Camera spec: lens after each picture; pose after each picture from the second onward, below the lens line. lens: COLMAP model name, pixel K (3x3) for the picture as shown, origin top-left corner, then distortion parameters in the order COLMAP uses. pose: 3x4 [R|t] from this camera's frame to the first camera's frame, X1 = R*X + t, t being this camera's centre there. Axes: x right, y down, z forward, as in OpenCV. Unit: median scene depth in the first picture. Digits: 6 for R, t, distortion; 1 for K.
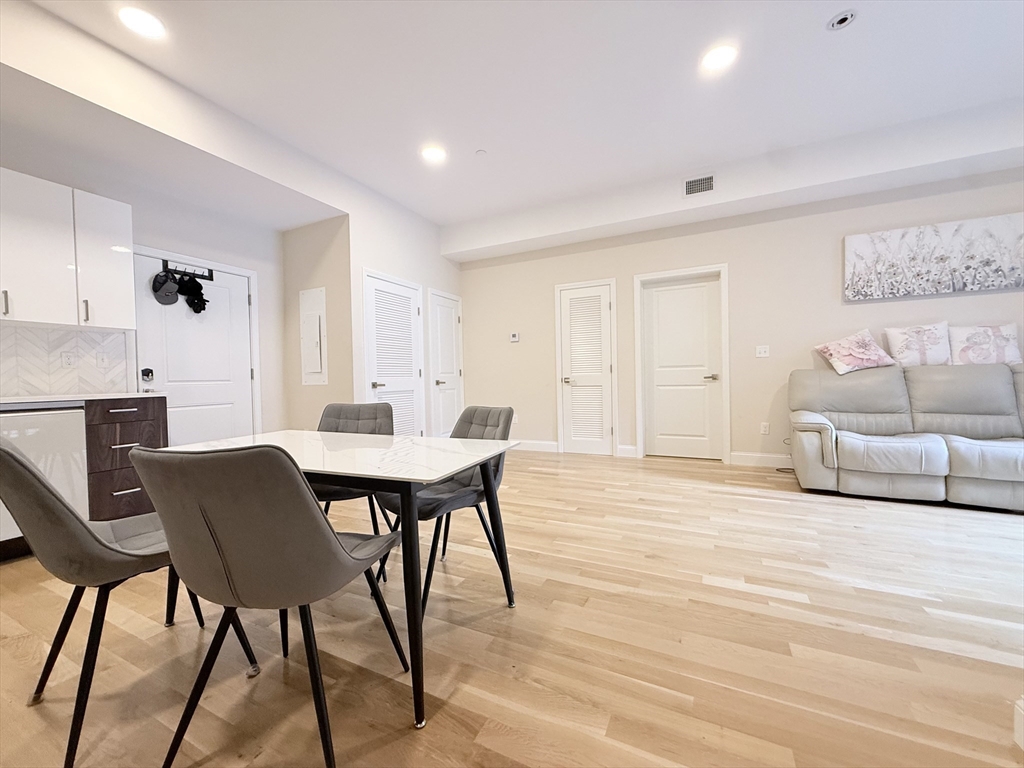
lens RADIAL K [[407.5, 0, 508.9], [0, 407.5, 384.1], [0, 0, 1]] dist [-0.000390, 0.000280]
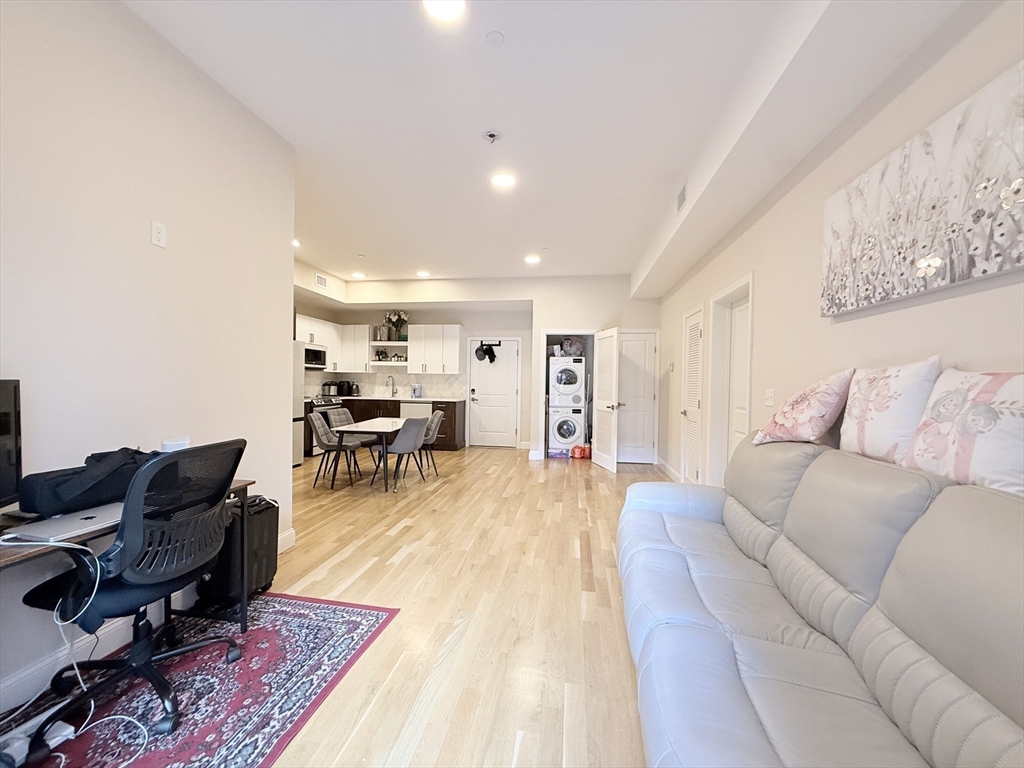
lens RADIAL K [[407.5, 0, 508.9], [0, 407.5, 384.1], [0, 0, 1]] dist [-0.000390, 0.000280]
pose [[0.298661, 0.033039, -0.953787, 1.340609], [-0.038808, 0.998994, 0.022453, -0.119430], [0.953570, 0.030308, 0.299643, 0.468184]]
